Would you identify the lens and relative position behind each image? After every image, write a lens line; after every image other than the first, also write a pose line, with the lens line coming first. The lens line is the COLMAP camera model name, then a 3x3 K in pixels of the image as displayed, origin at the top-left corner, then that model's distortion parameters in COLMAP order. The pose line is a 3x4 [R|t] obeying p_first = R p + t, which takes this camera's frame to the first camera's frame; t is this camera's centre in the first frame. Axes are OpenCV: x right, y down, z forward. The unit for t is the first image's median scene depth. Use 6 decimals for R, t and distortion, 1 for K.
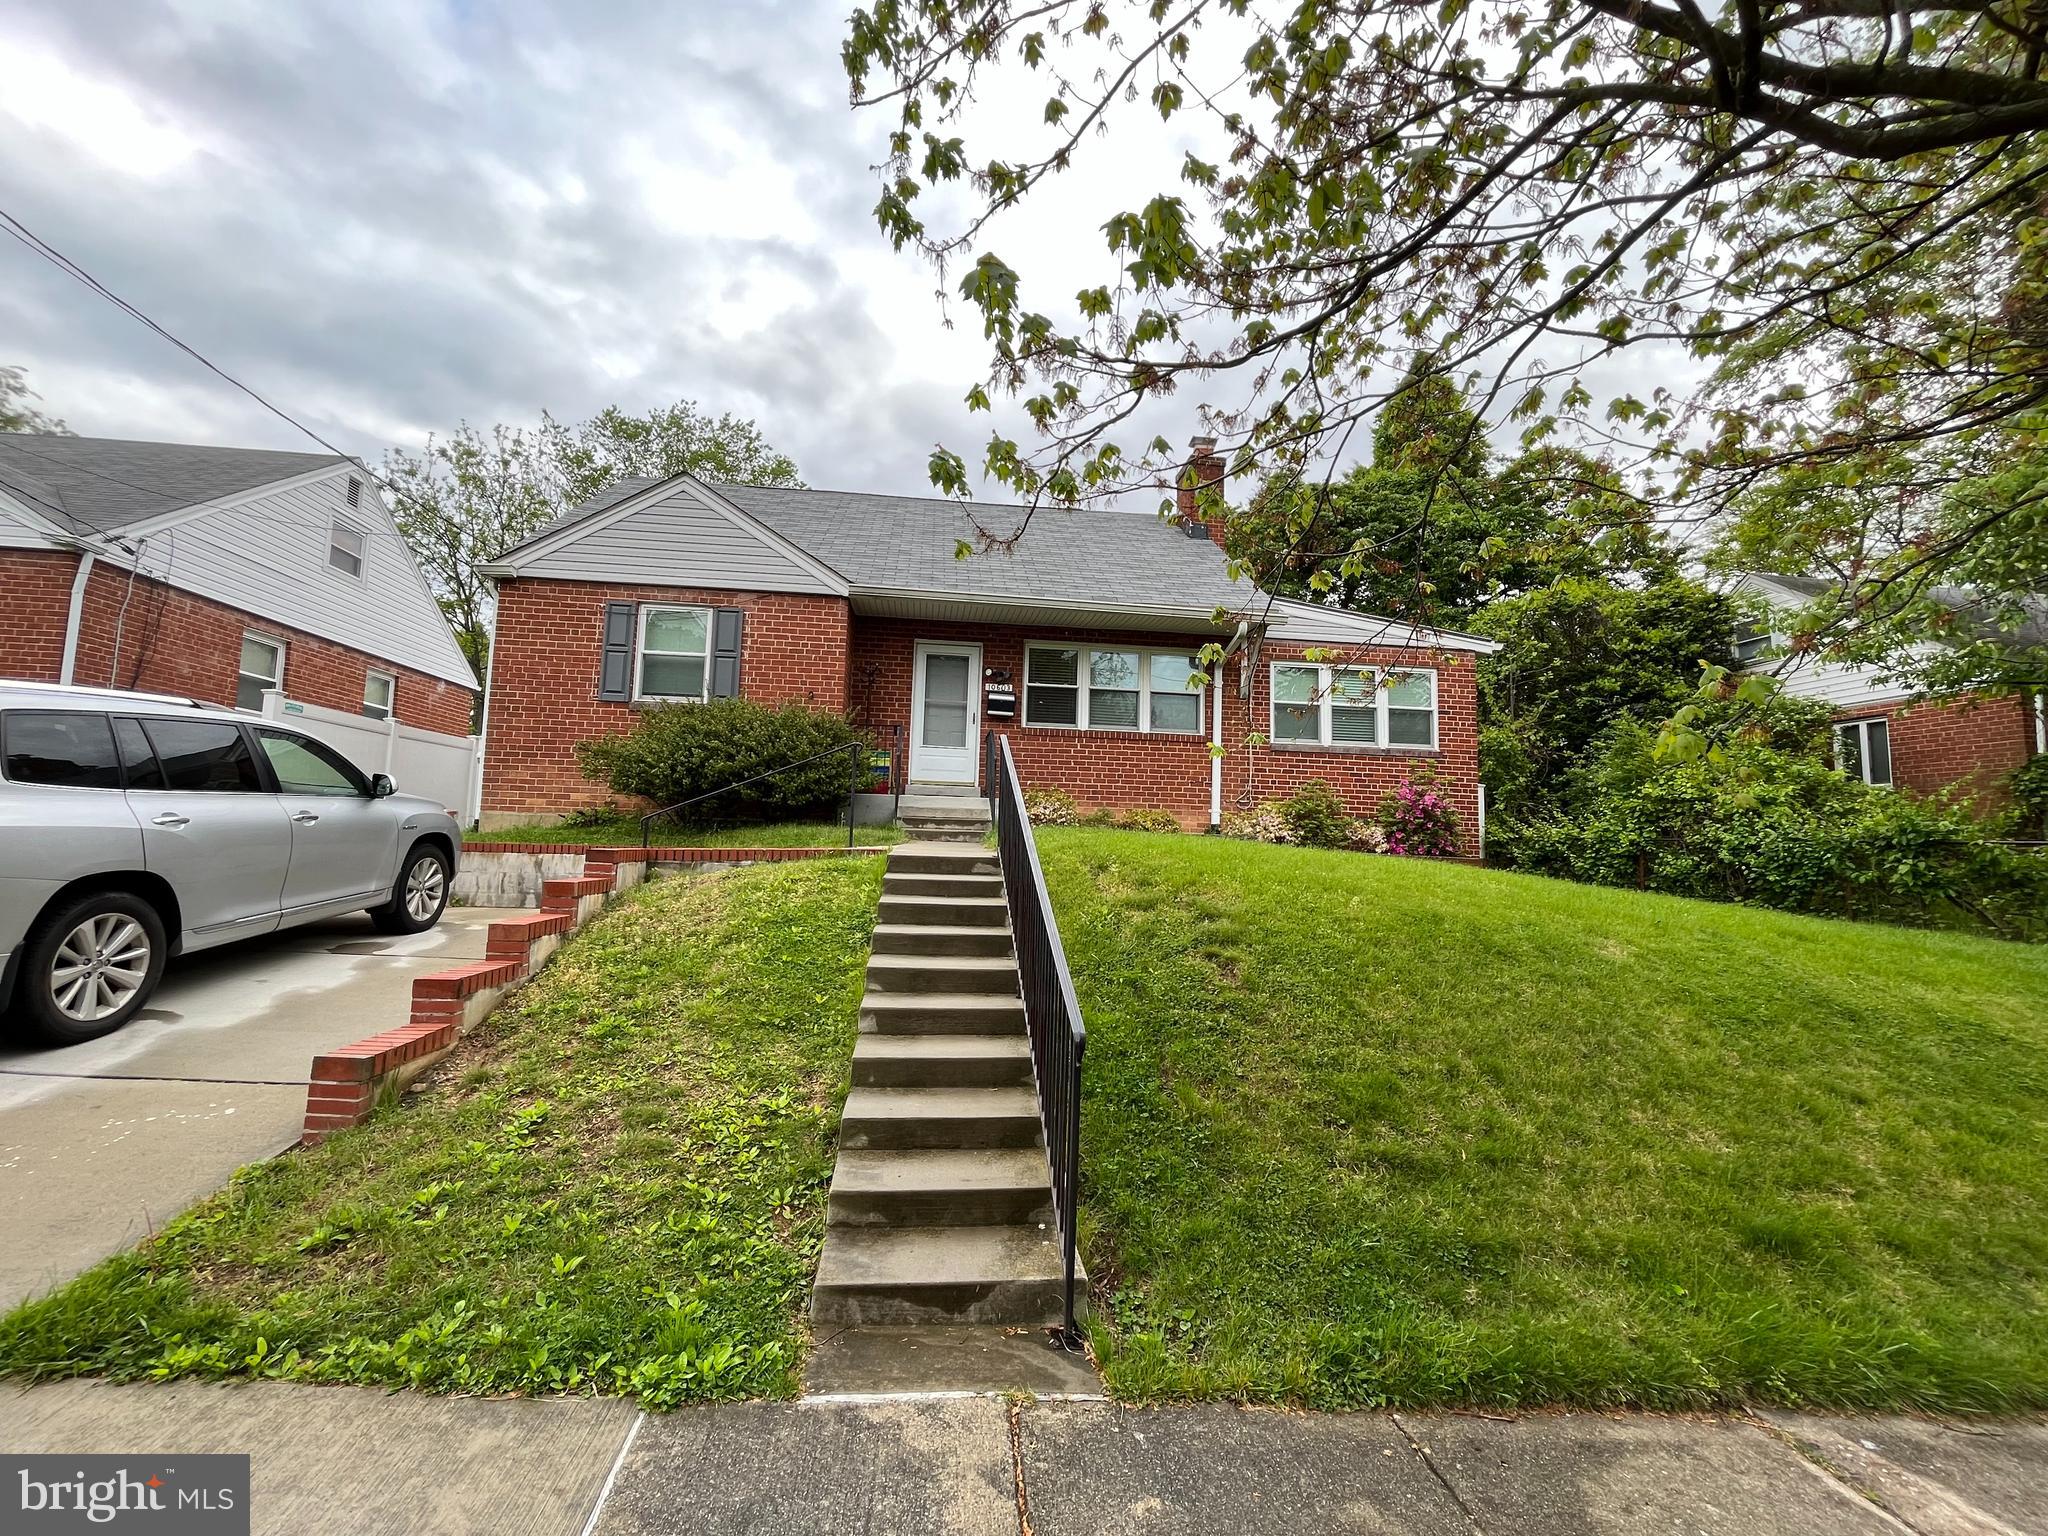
lens RADIAL K [[849.9, 0, 1019.0], [0, 849.9, 778.4], [0, 0, 1]] dist [-0.000836, -0.000275]
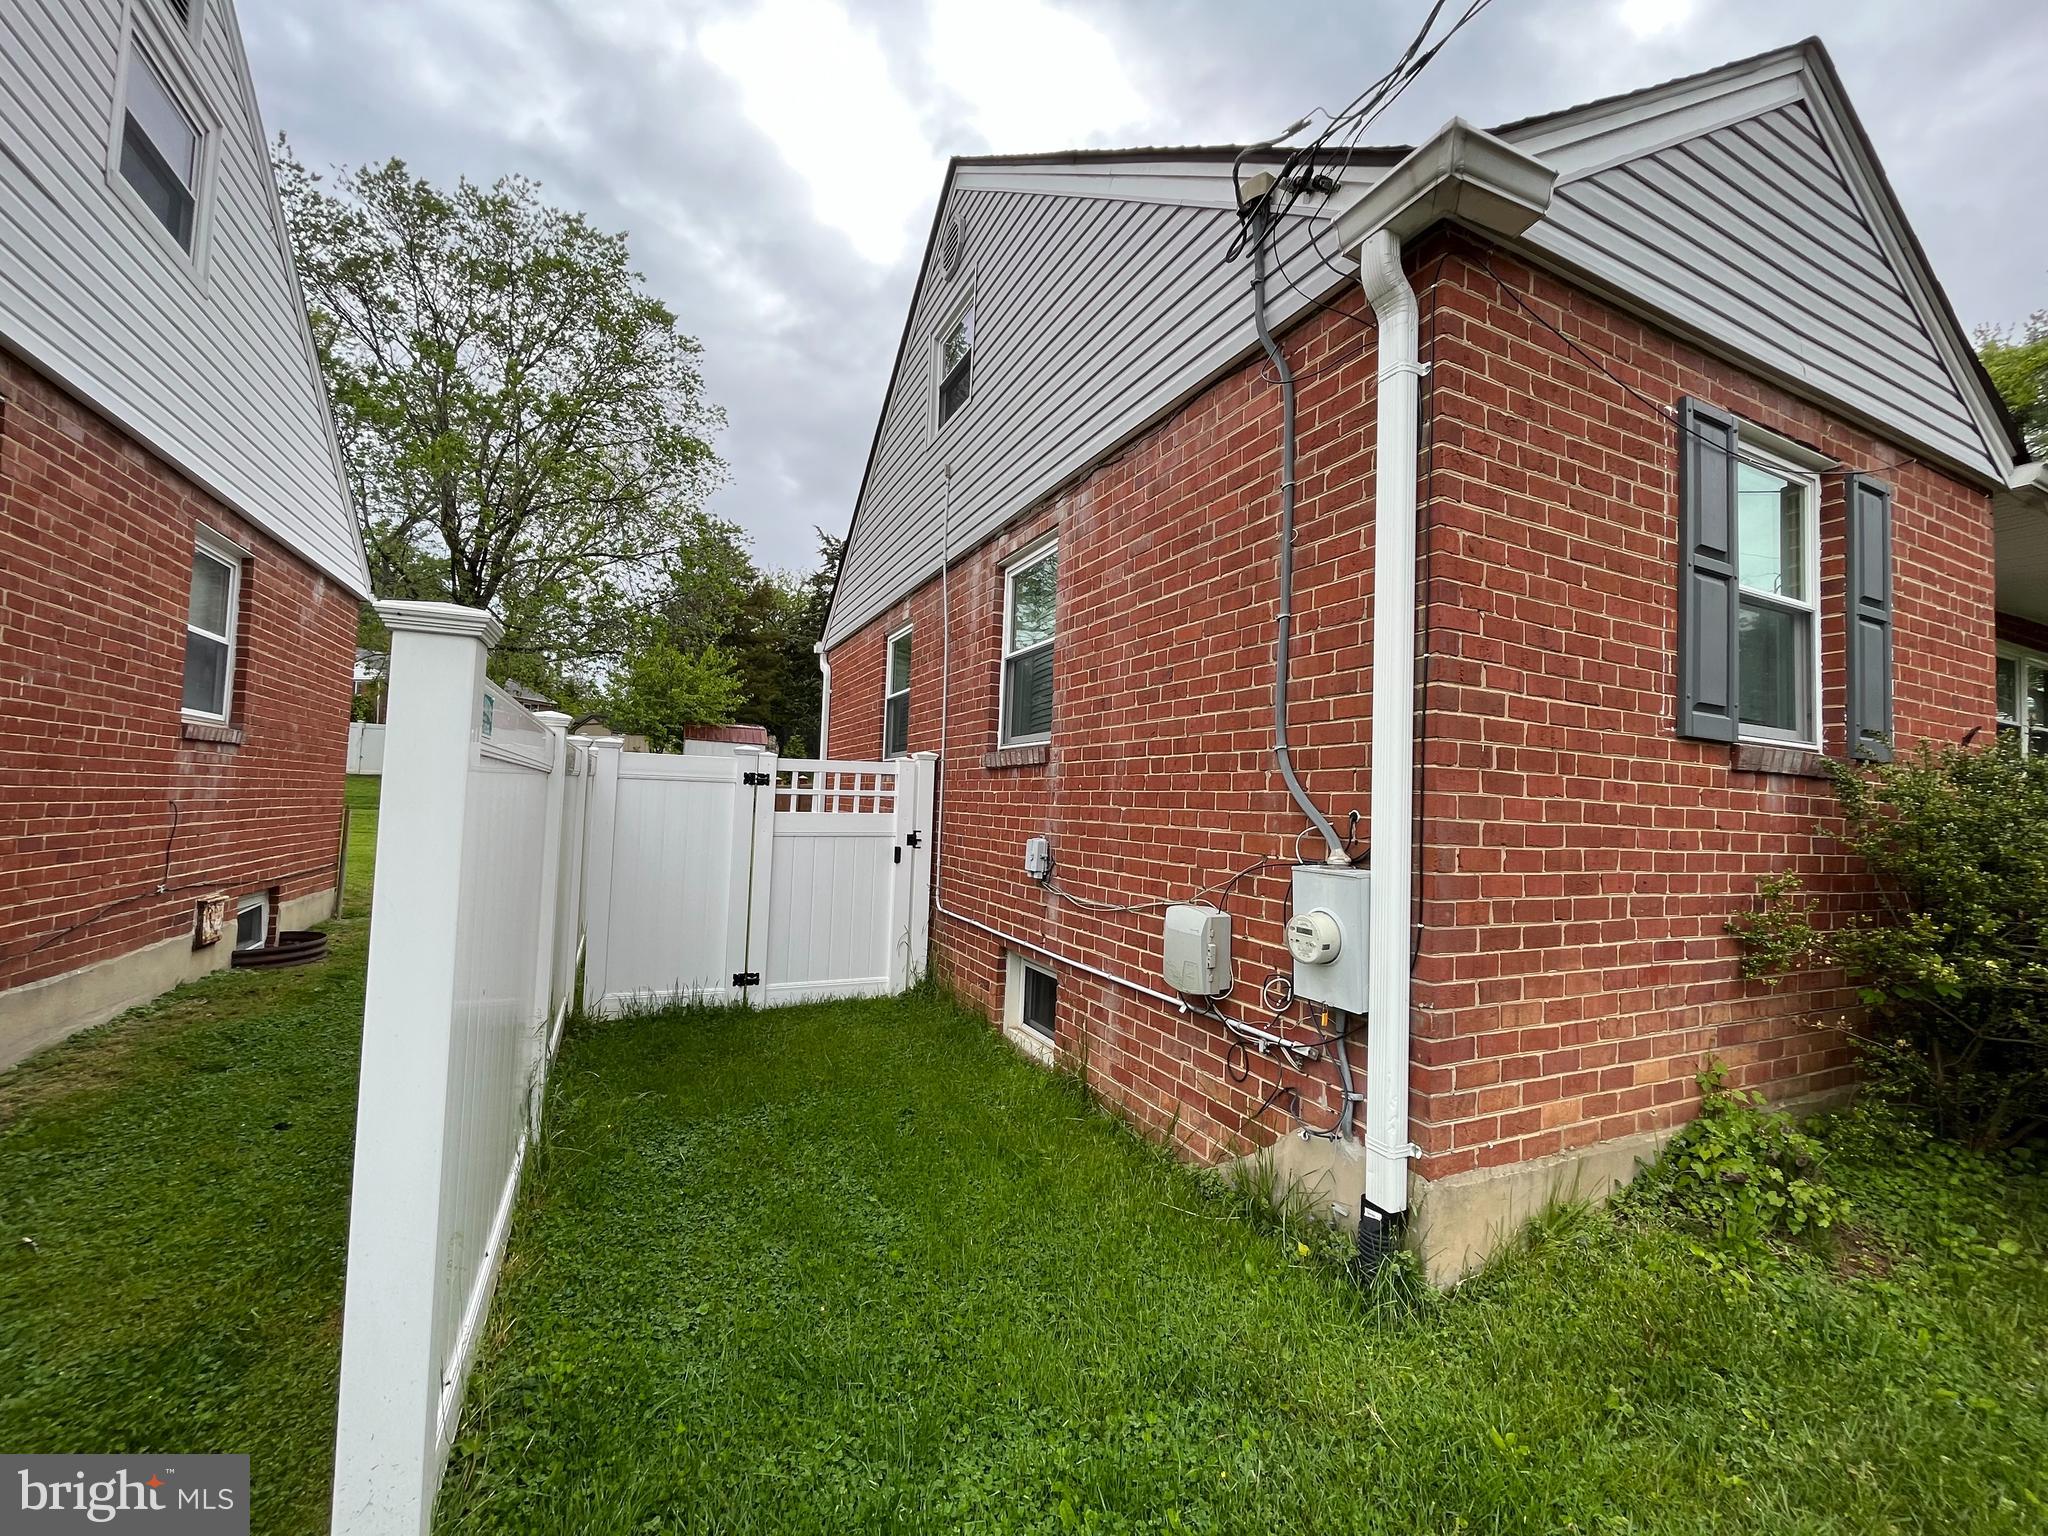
lens RADIAL K [[849.9, 0, 1019.0], [0, 849.9, 778.4], [0, 0, 1]] dist [-0.000836, -0.000275]
pose [[0.943622, 0.020131, 0.330411, -0.921597], [-0.038990, 0.997960, 0.050549, -0.094344], [-0.328720, -0.060581, 0.942482, 0.909004]]
